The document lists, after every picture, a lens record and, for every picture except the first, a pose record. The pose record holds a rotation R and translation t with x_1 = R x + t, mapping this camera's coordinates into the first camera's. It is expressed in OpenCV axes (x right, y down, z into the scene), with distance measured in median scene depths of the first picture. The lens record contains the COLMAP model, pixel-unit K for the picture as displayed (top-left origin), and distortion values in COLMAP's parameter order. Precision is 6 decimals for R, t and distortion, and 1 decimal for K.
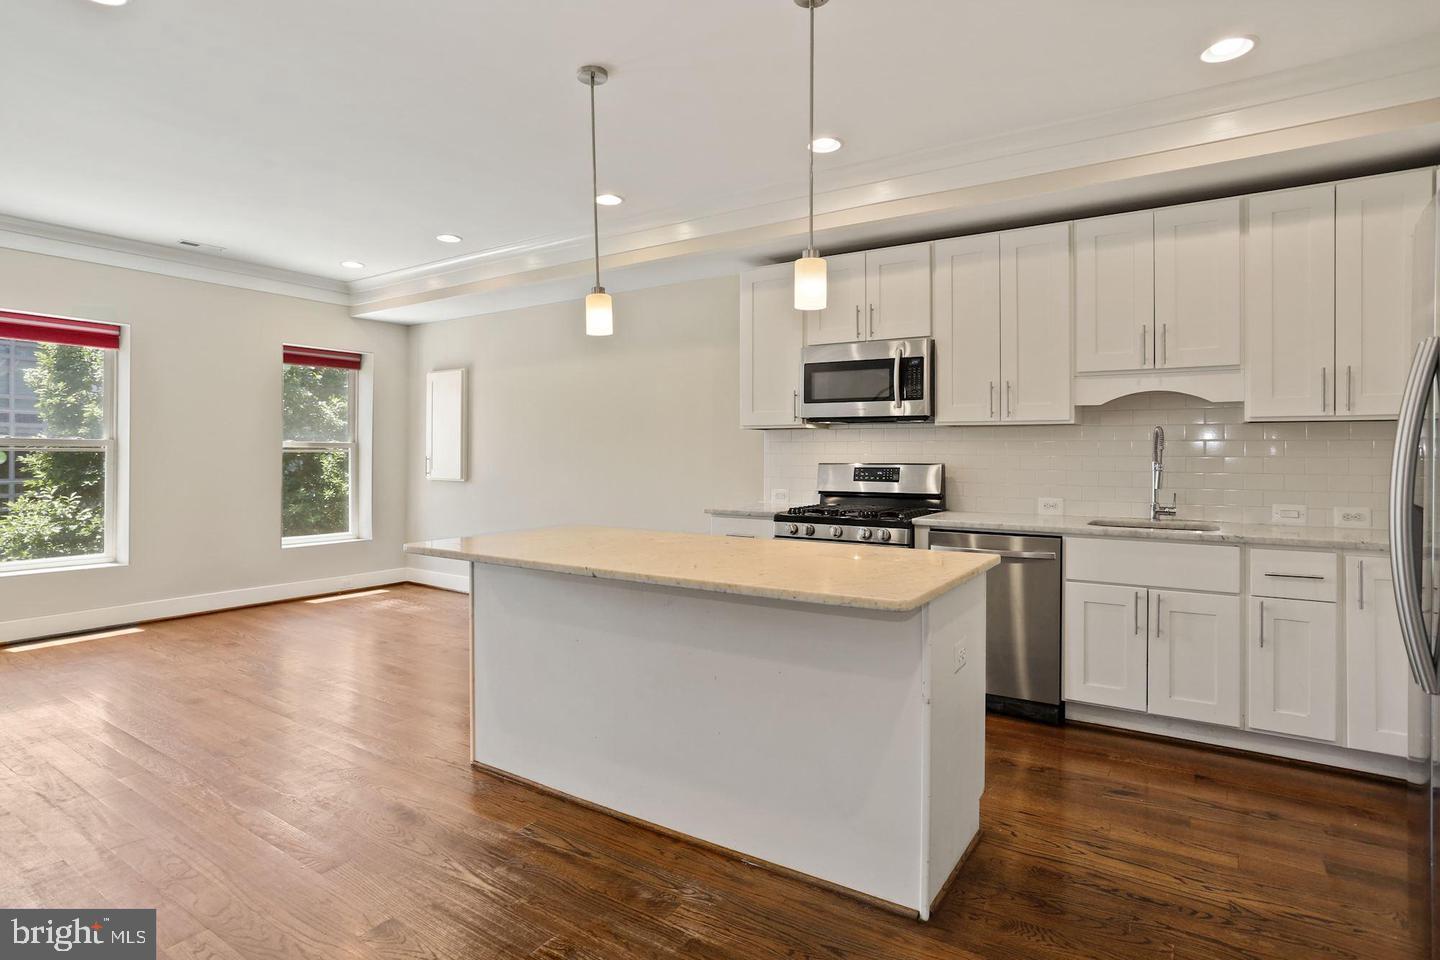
lens RADIAL K [[750.7, 0, 710.1], [0, 750.7, 452.7], [0, 0, 1]] dist [-0.062985, 0.036322]
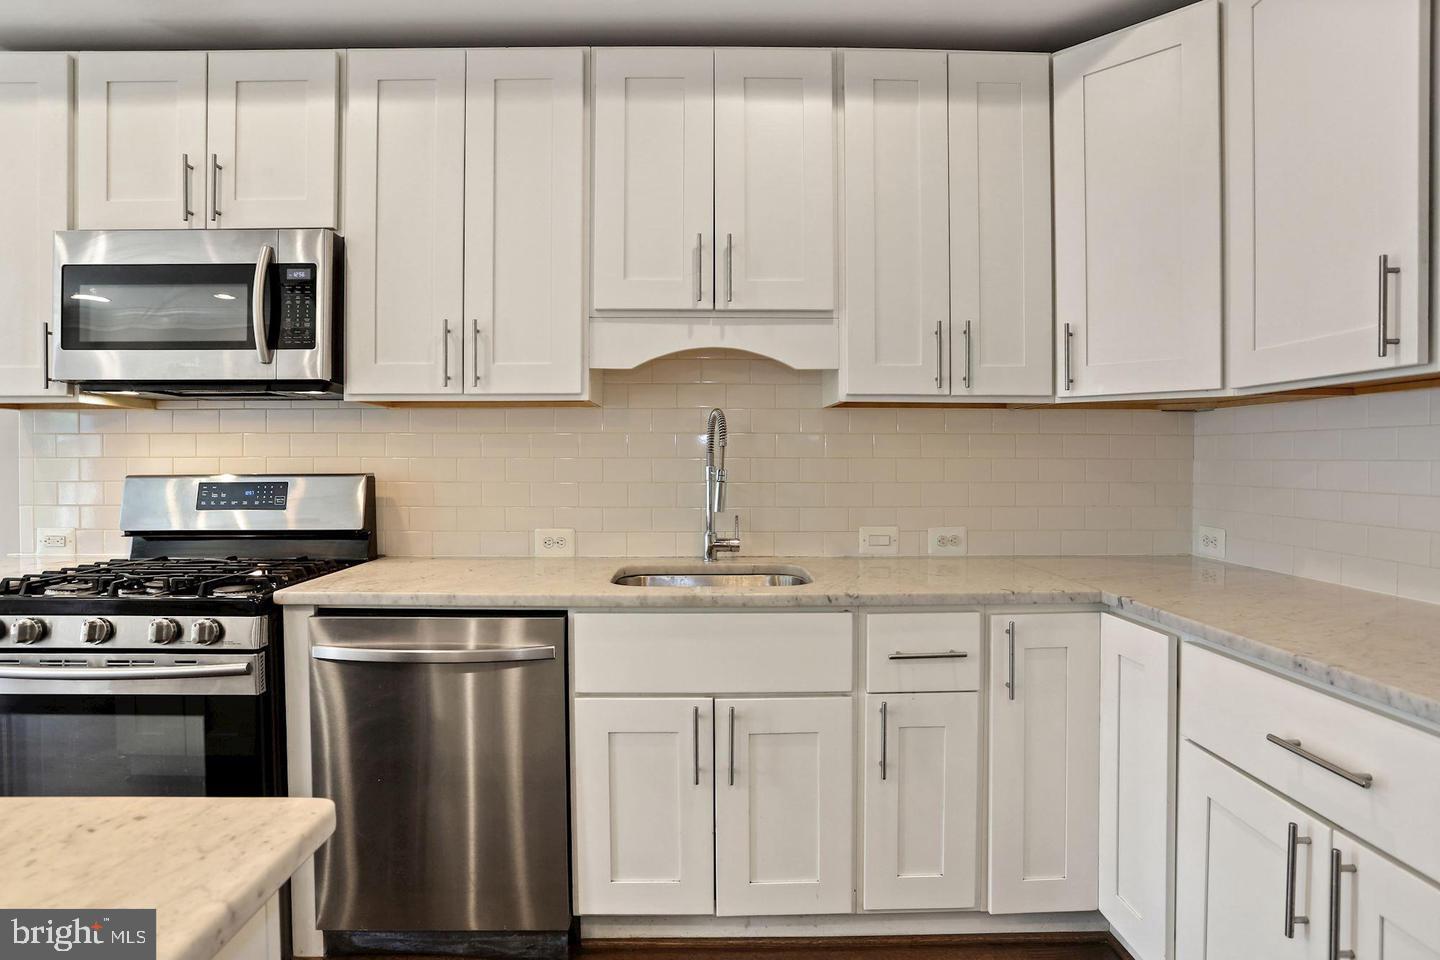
lens RADIAL K [[753.6, 0, 712.7], [0, 753.6, 462.7], [0, 0, 1]] dist [-0.068162, 0.027576]
pose [[0.823652, -0.007127, 0.567050, 0.221328], [0.003935, 0.999969, 0.006853, 0.004224], [-0.567082, -0.003413, 0.823655, 0.430259]]
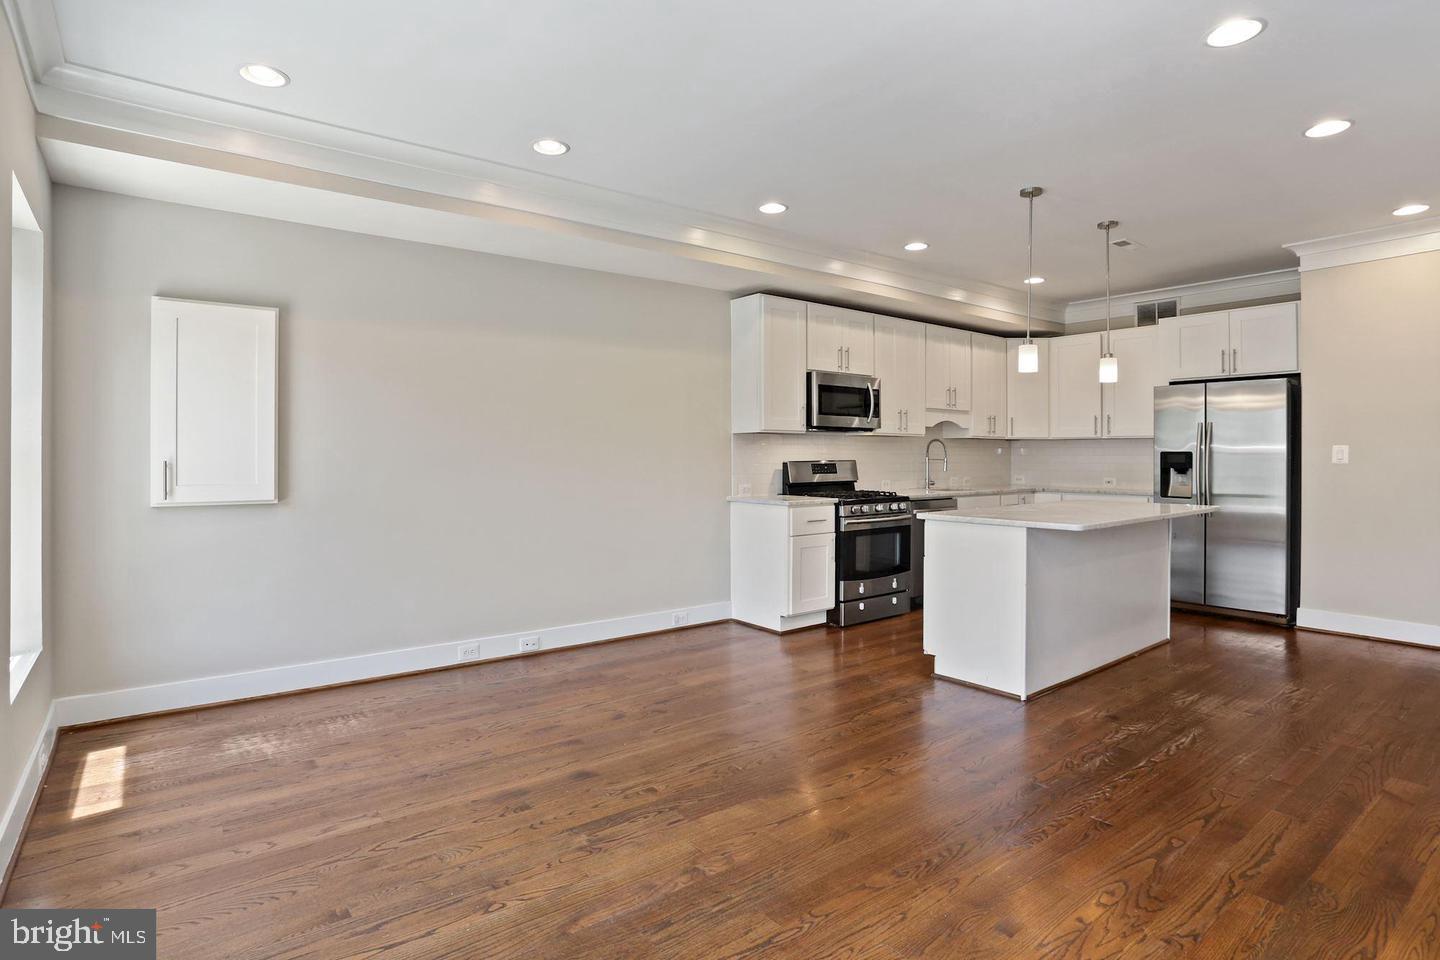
lens RADIAL K [[750.7, 0, 710.1], [0, 750.7, 452.7], [0, 0, 1]] dist [-0.062985, 0.036322]
pose [[0.321212, -0.001454, 0.947006, -1.267068], [0.000814, 0.999999, 0.001260, -0.002282], [-0.947007, 0.000367, 0.321213, 0.829080]]
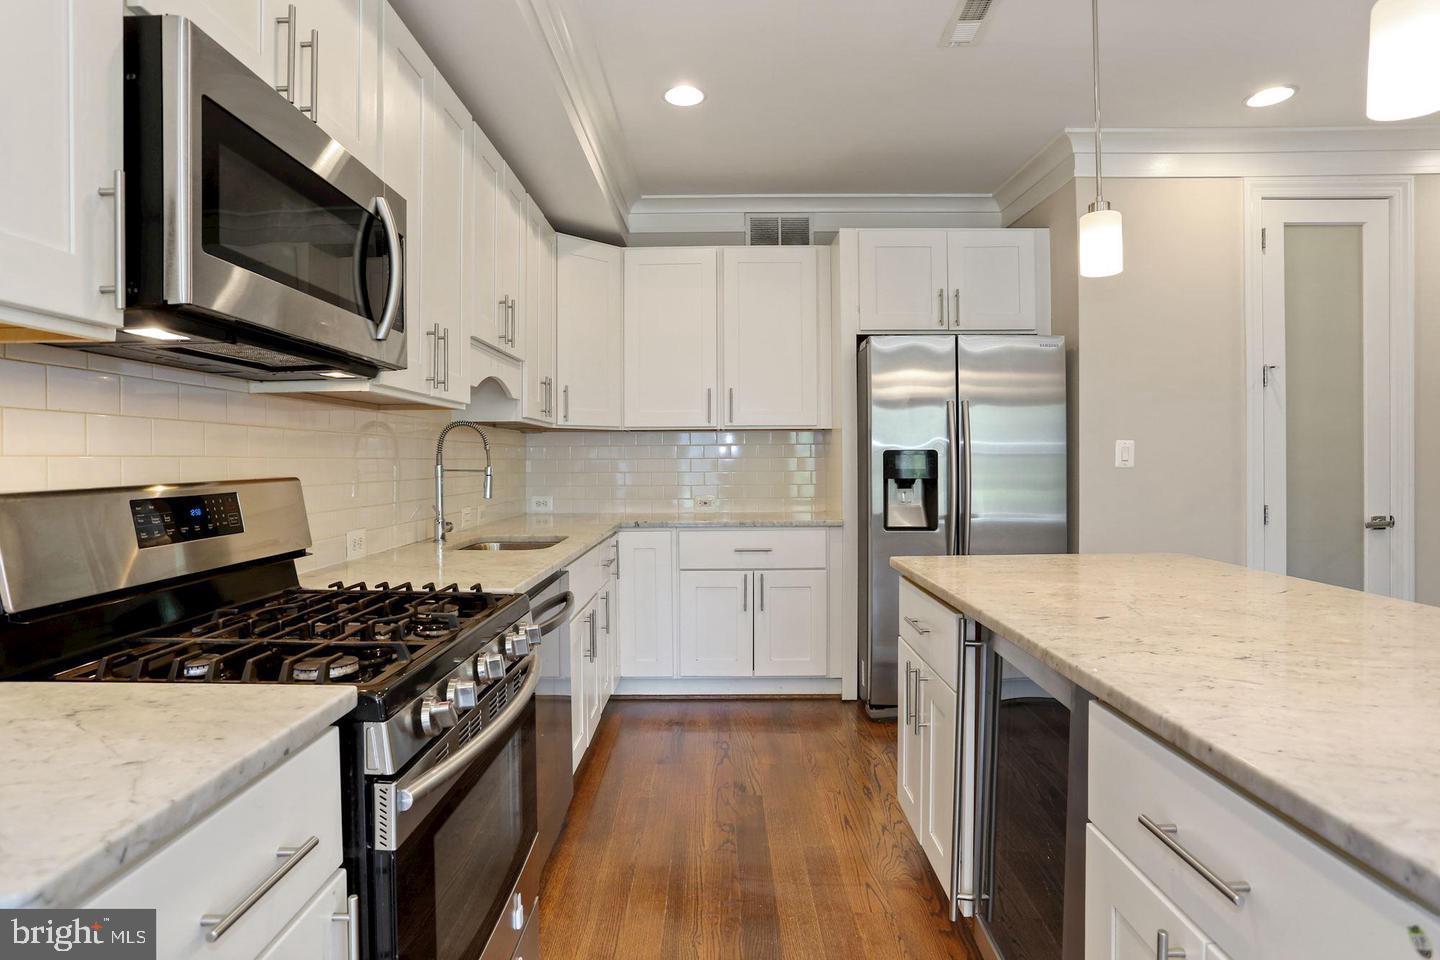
lens RADIAL K [[750.7, 0, 710.1], [0, 750.7, 452.7], [0, 0, 1]] dist [-0.062985, 0.036322]
pose [[-0.550605, 0.007602, 0.834731, -0.178880], [0.005159, 0.999970, -0.005704, 0.004716], [-0.834750, 0.001166, -0.550628, 1.084577]]
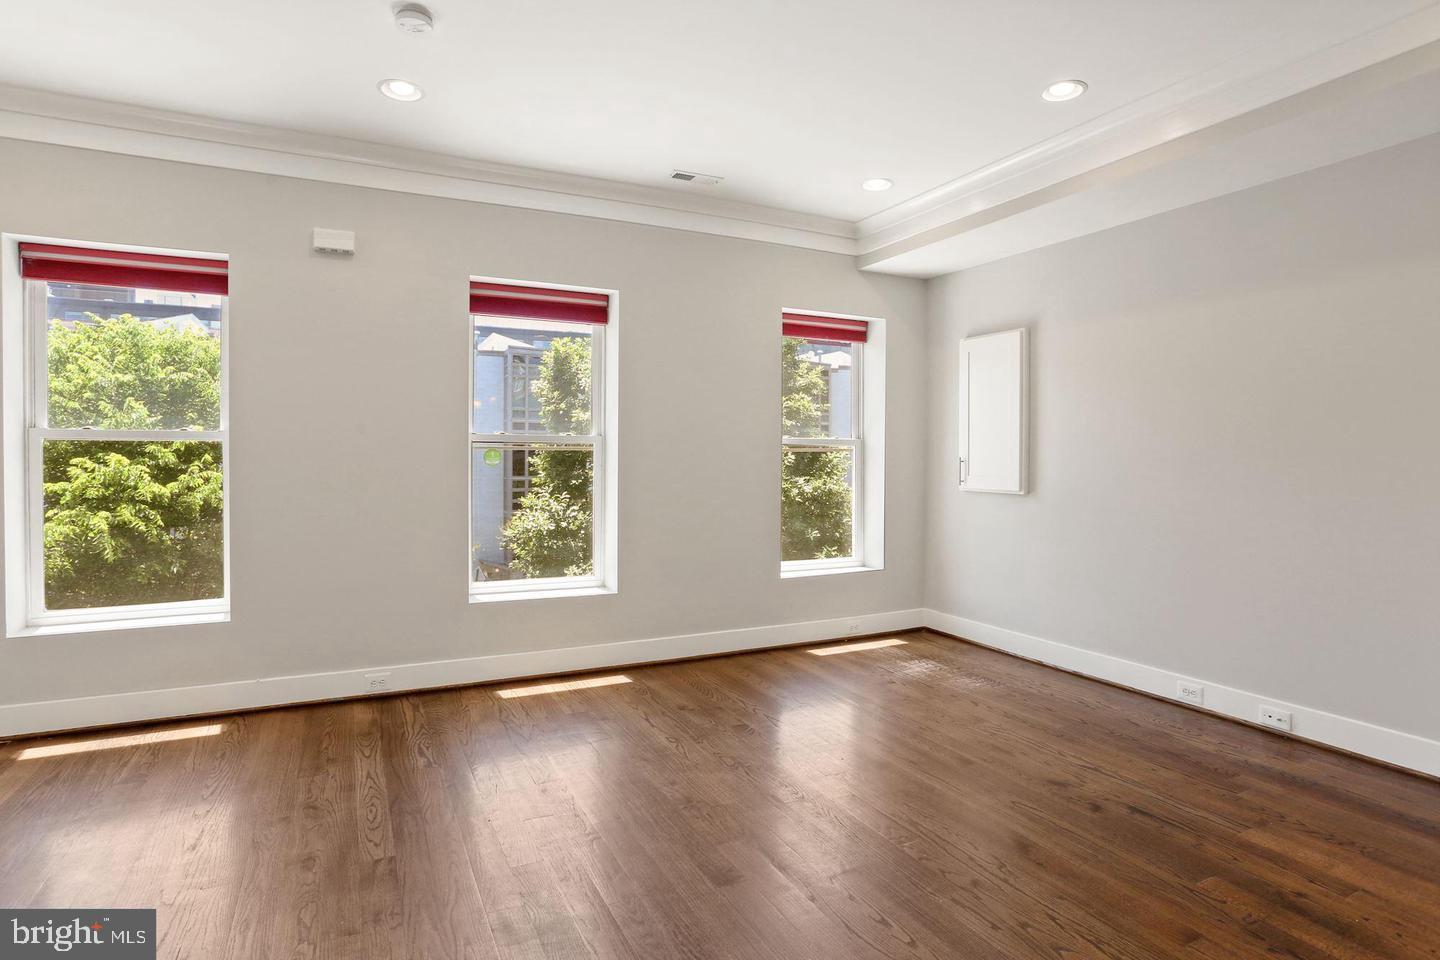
lens RADIAL K [[762.8, 0, 726.7], [0, 762.8, 454.0], [0, 0, 1]] dist [-0.038458, 0.000734]
pose [[0.873869, -0.000751, -0.486161, -0.383653], [0.000178, 0.999999, -0.001225, 0.004823], [0.486161, 0.000984, 0.873869, 0.445022]]
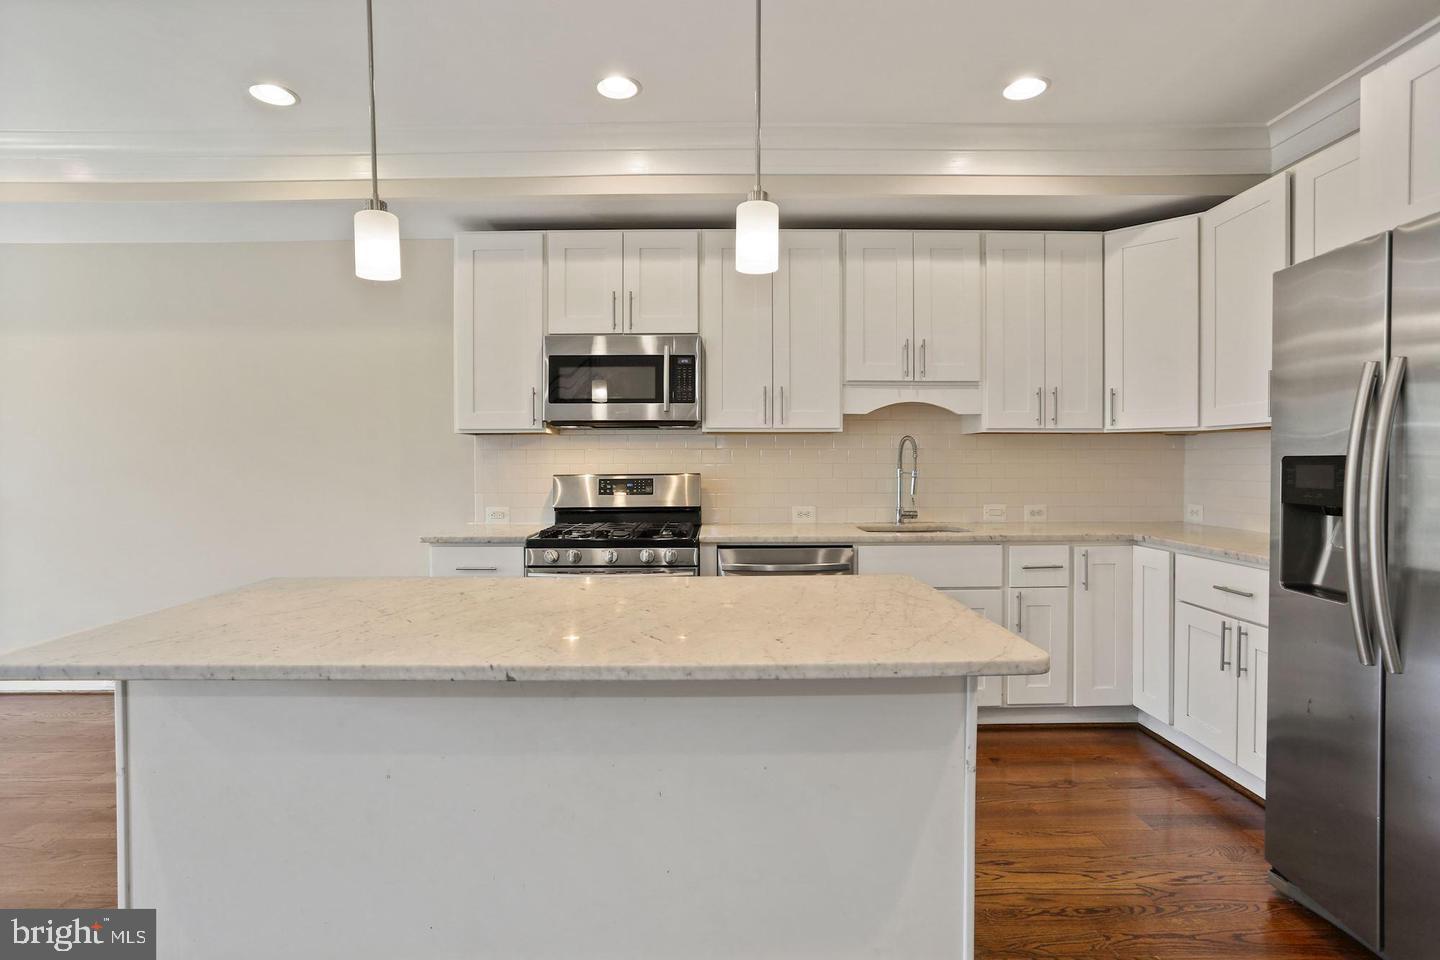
lens RADIAL K [[726.7, 0, 715.0], [0, 726.7, 471.2], [0, 0, 1]] dist [-0.059674, 0.032933]
pose [[0.831464, -0.013241, 0.555421, -0.183002], [0.005841, 0.999869, 0.015092, -0.001553], [-0.555548, -0.009305, 0.831433, 0.251848]]
